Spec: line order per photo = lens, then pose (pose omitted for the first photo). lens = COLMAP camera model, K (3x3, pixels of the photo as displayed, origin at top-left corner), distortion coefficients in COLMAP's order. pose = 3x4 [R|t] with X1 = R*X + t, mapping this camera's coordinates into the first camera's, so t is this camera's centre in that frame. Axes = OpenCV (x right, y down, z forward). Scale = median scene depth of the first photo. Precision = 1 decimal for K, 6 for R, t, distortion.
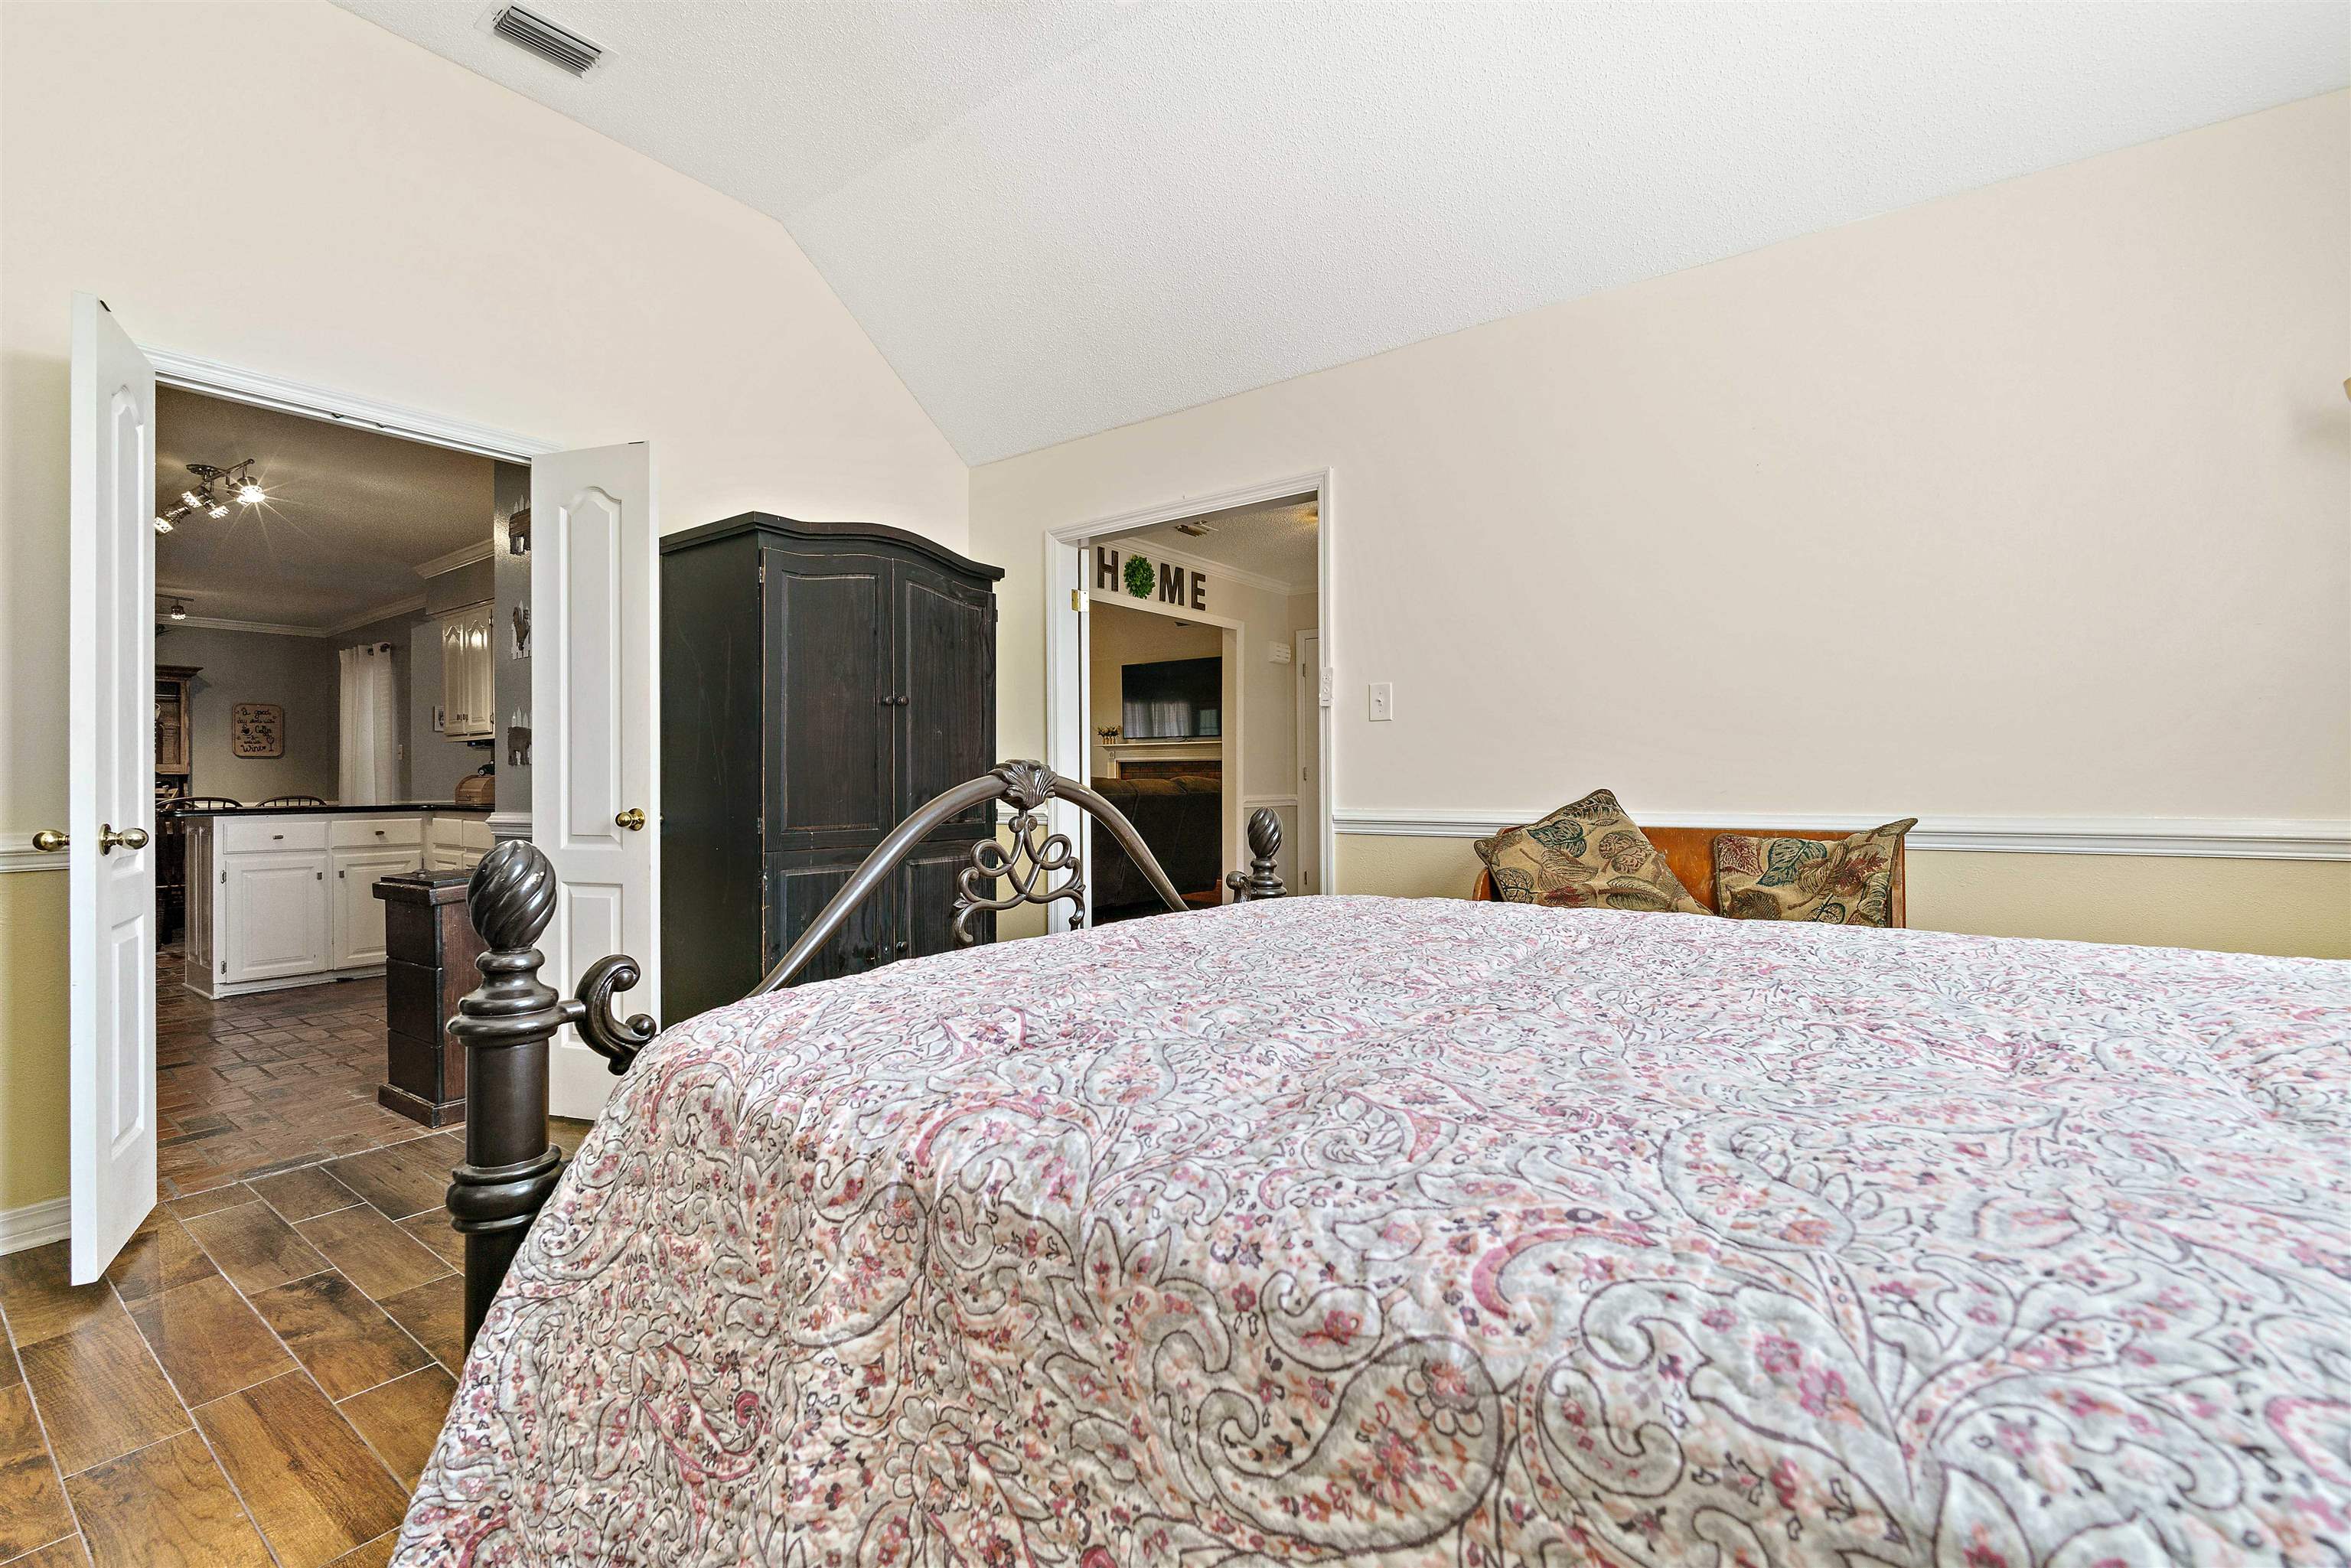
lens RADIAL K [[1012.5, 0, 1171.3], [0, 1012.5, 772.8], [0, 0, 1]] dist [-0.001136, -0.000257]
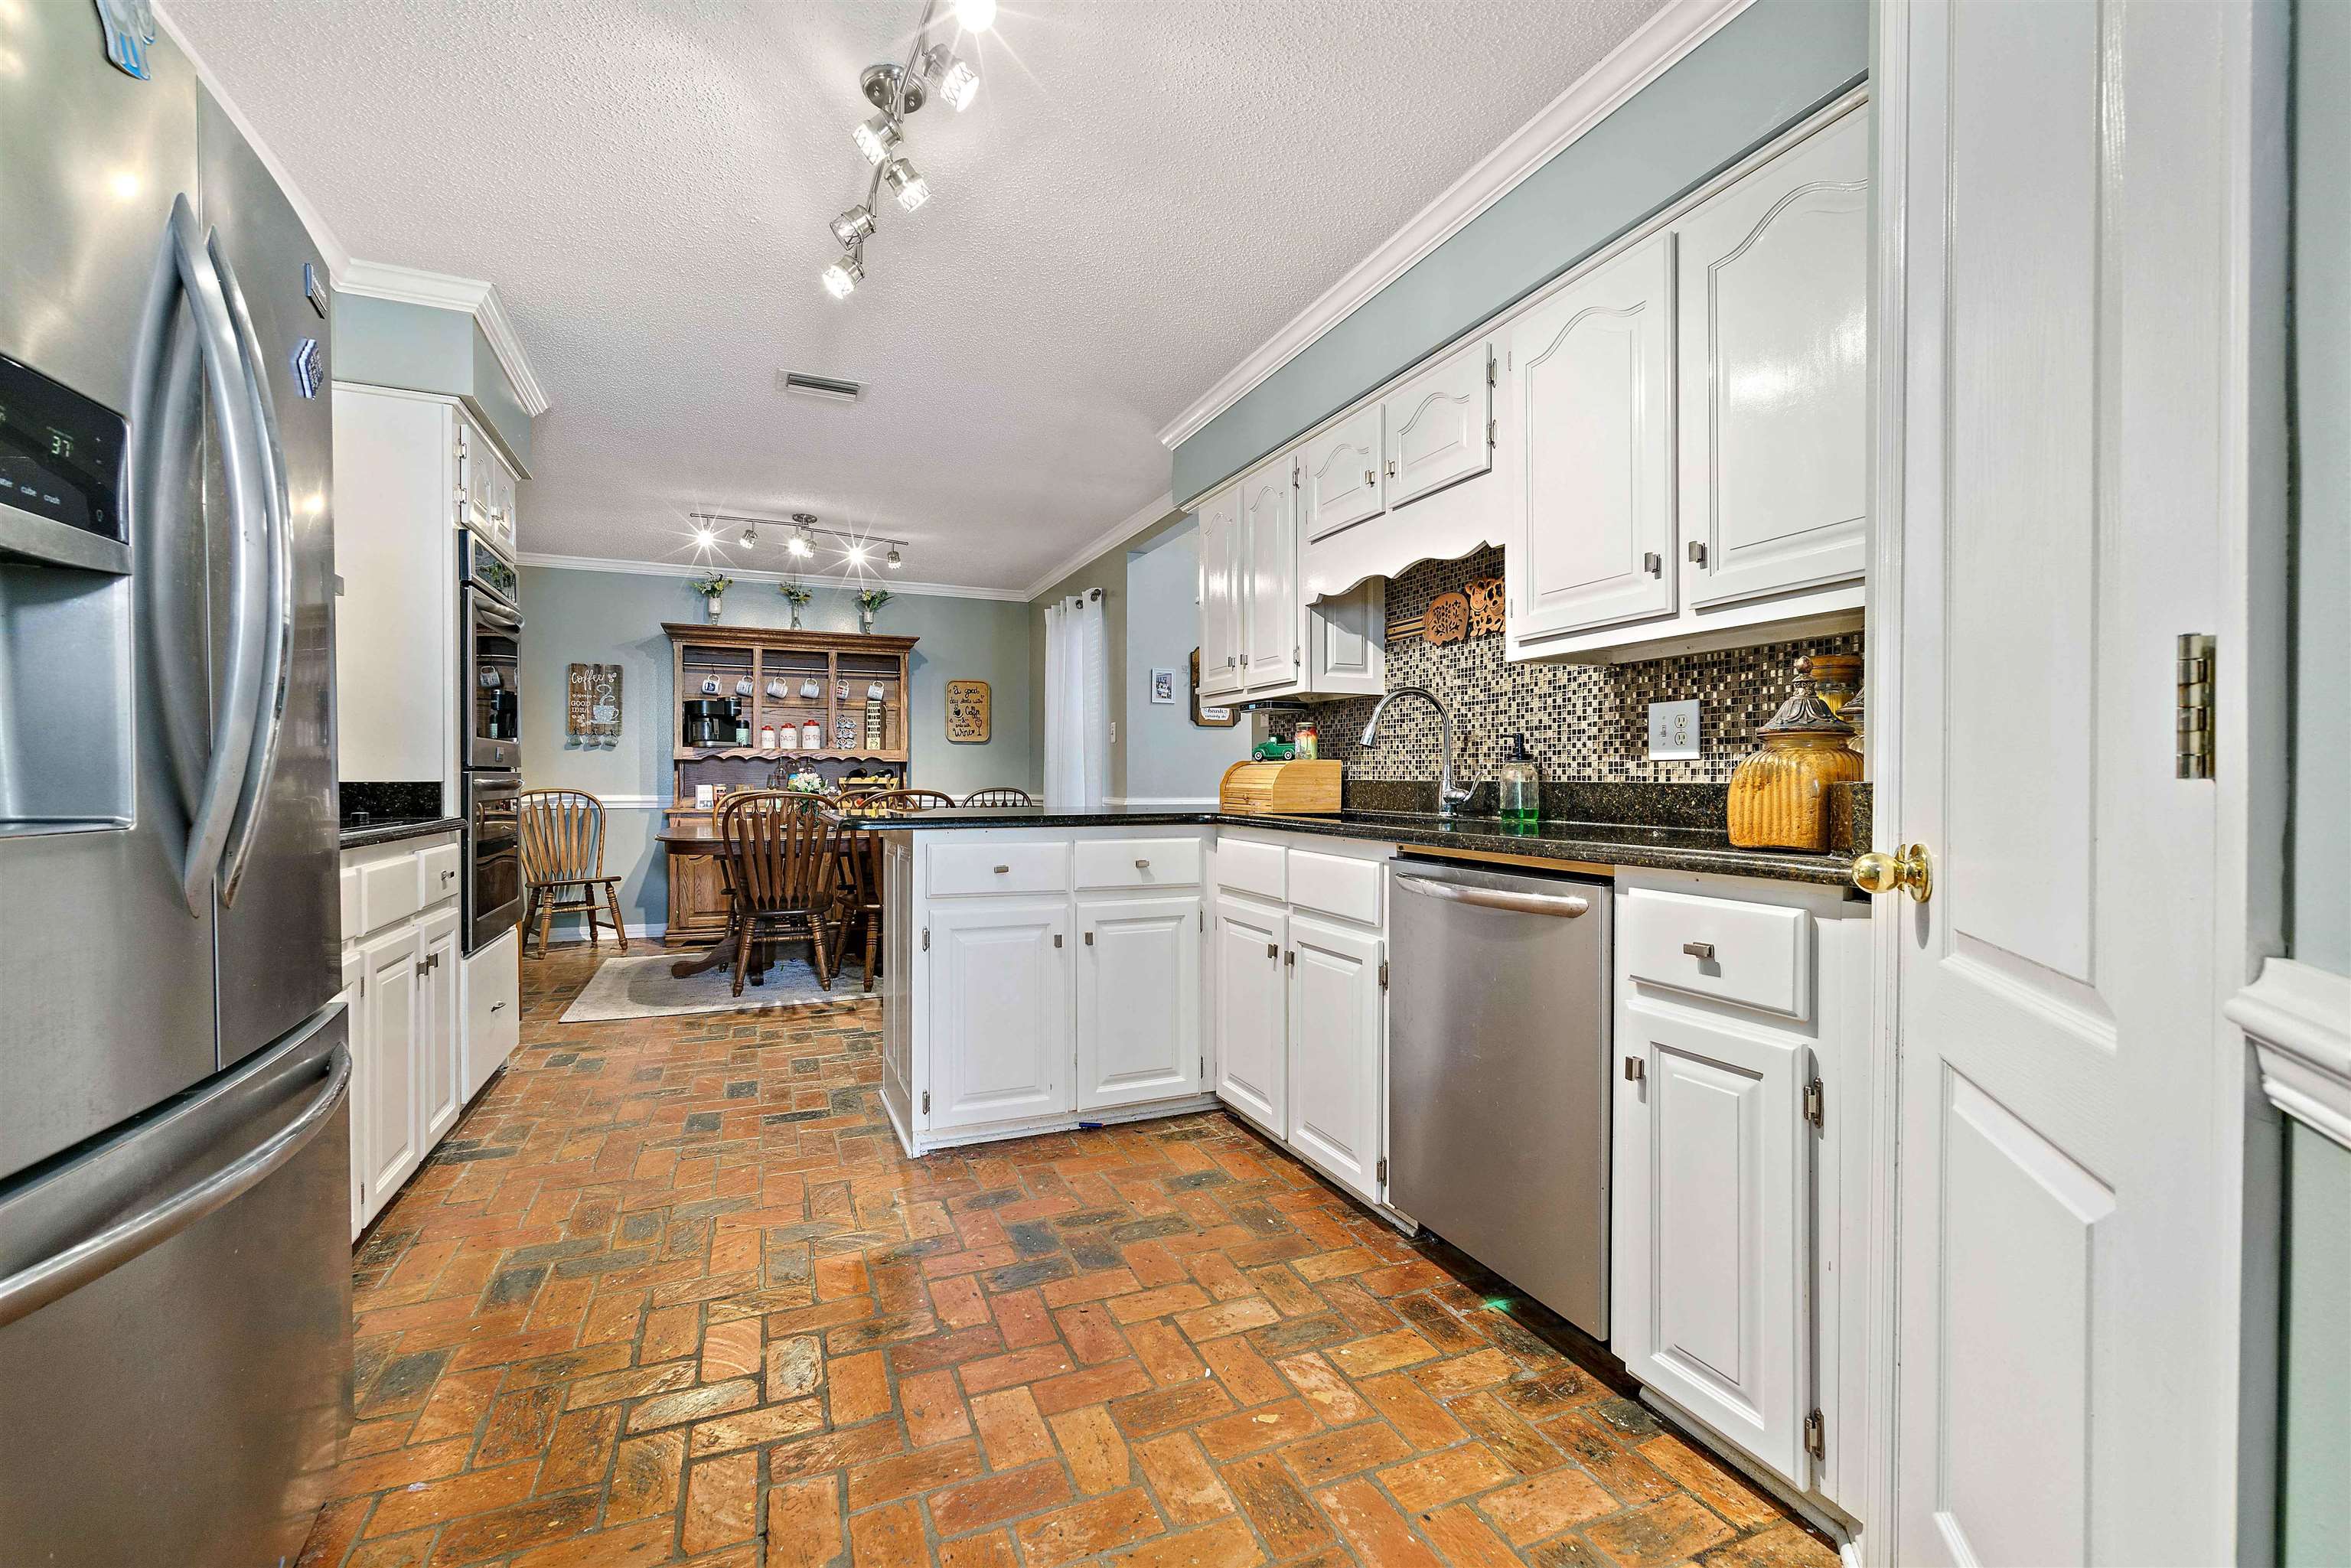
lens RADIAL K [[1012.5, 0, 1173.2], [0, 1012.5, 788.4], [0, 0, 1]] dist [-0.001136, -0.000257]
pose [[0.862368, 0.015863, -0.506034, -0.339598], [-0.006163, 0.999764, 0.020837, 0.004950], [0.506245, -0.014851, 0.862262, 0.371089]]
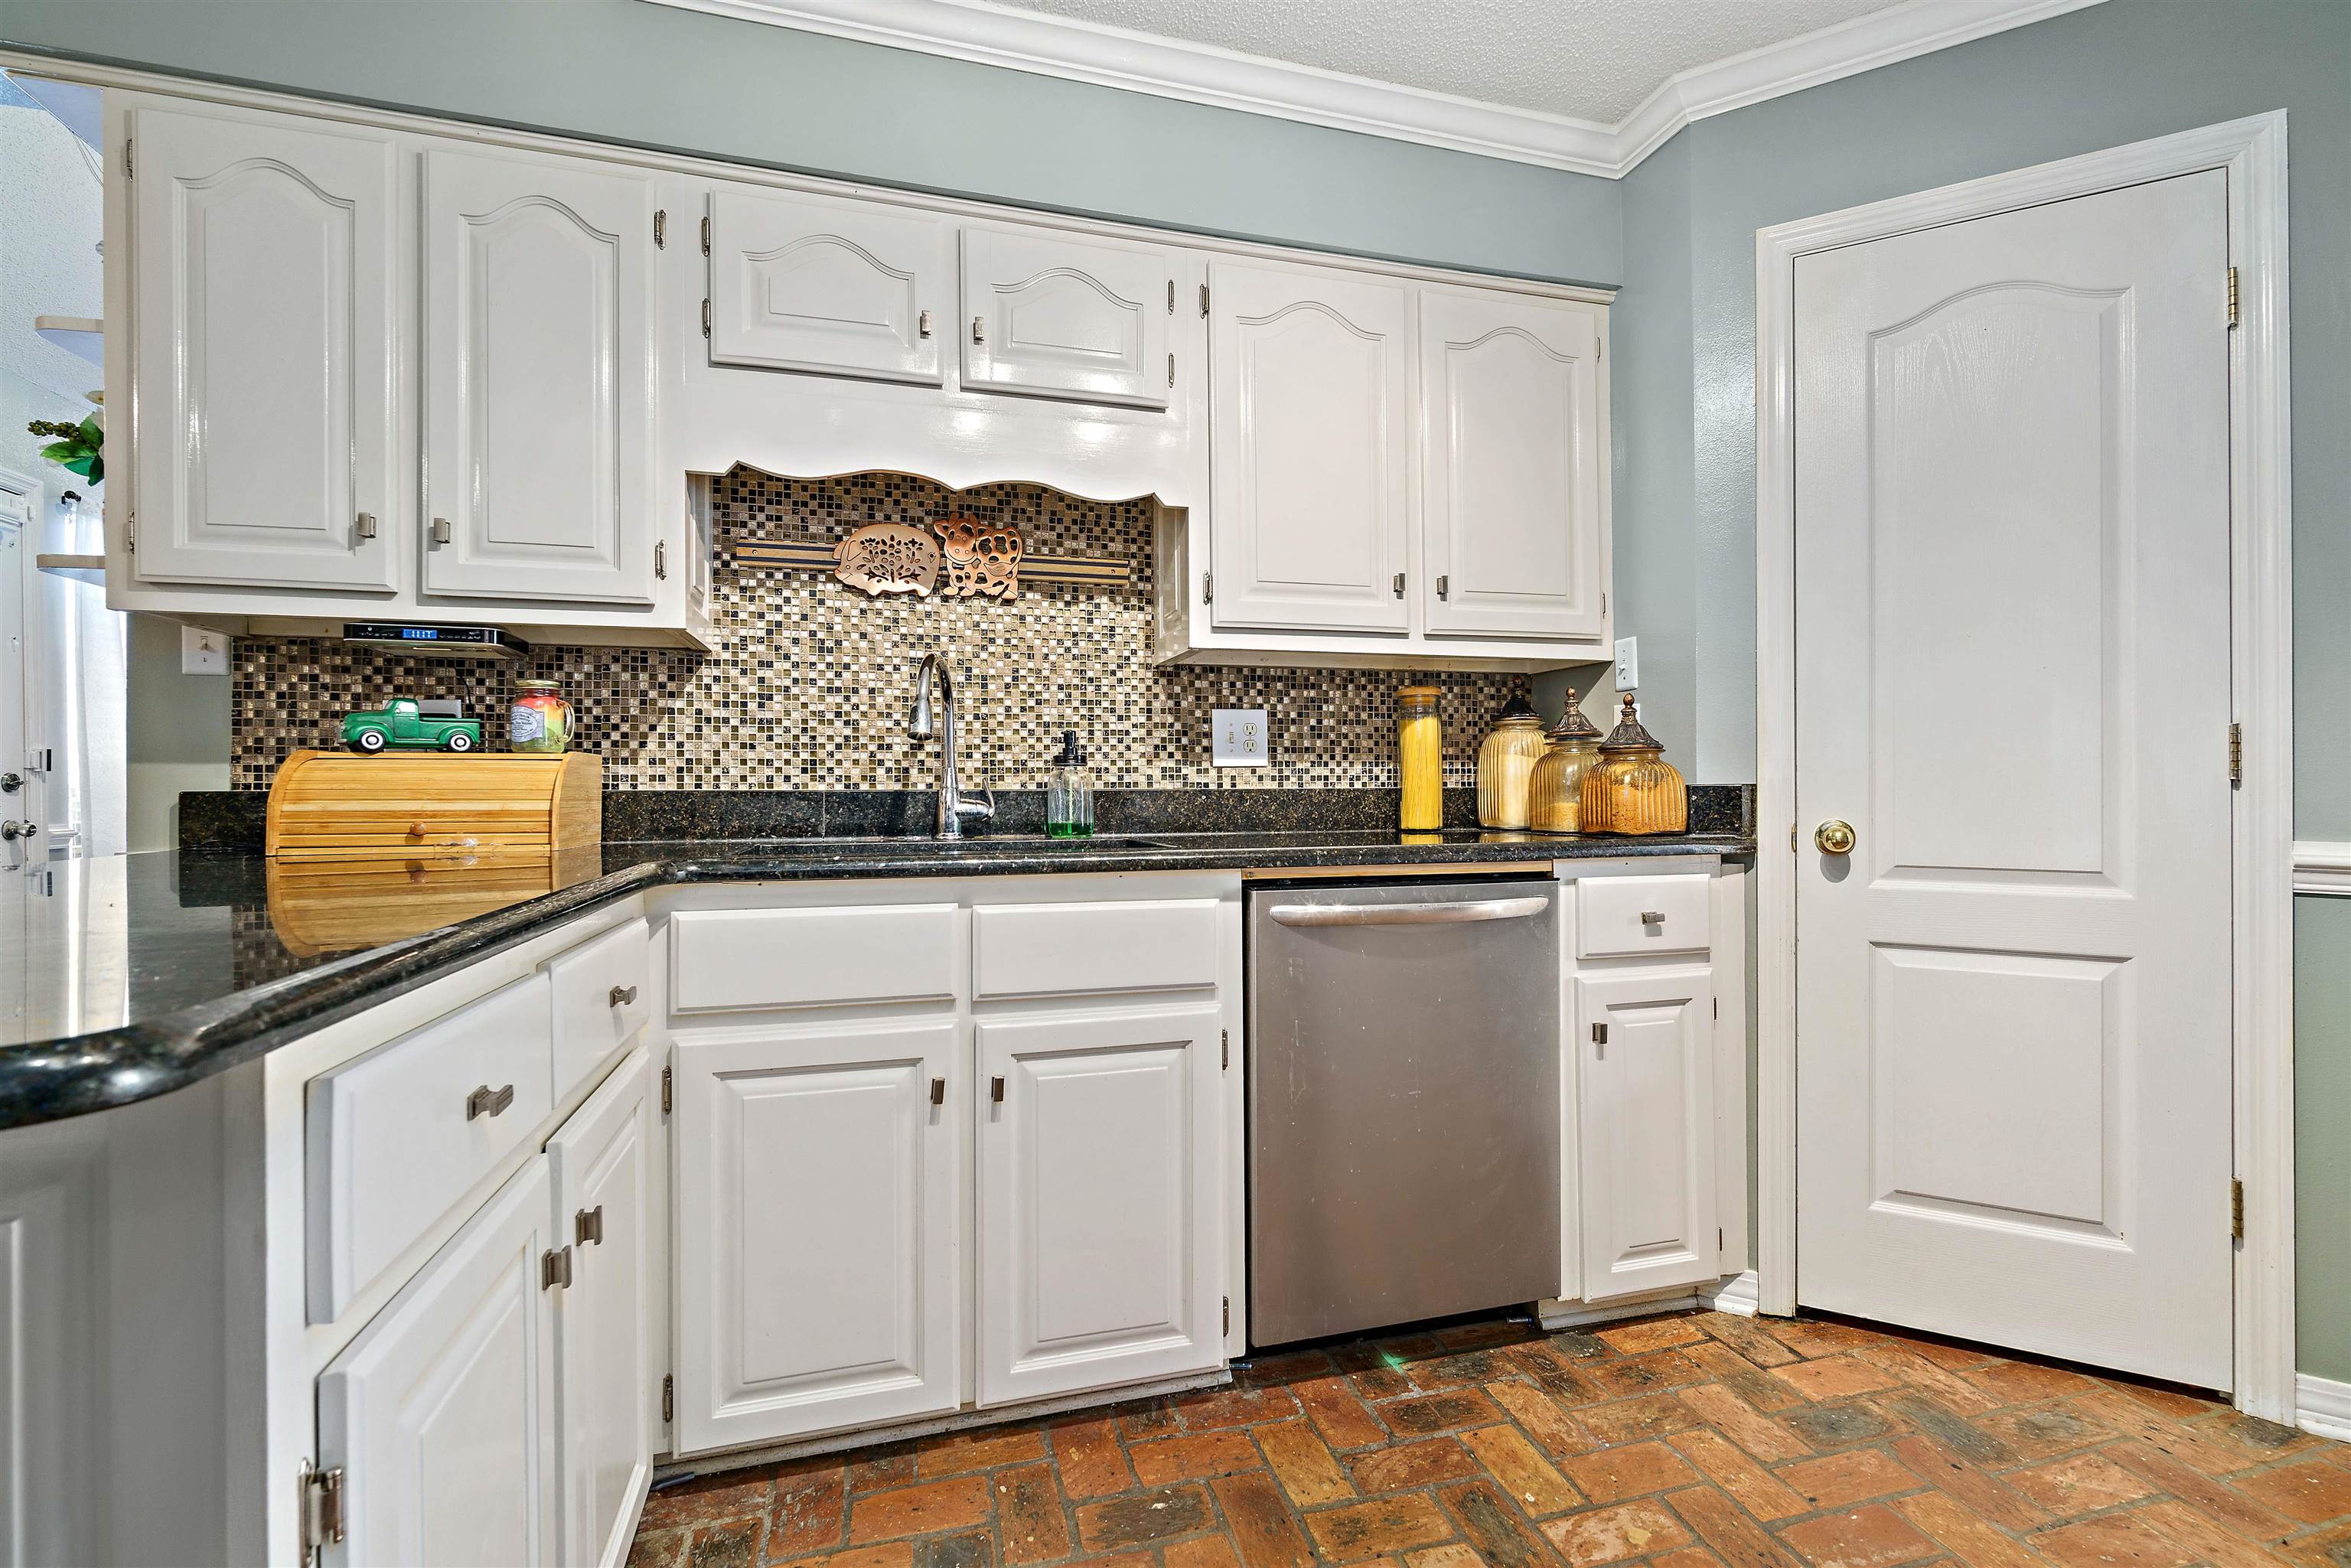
lens RADIAL K [[1012.5, 0, 1170.2], [0, 1012.5, 785.6], [0, 0, 1]] dist [-0.001136, -0.000257]
pose [[0.606635, 0.007083, 0.794949, -0.599640], [-0.006400, 0.999971, -0.004026, 0.008717], [-0.794955, -0.002645, 0.606663, 0.523212]]
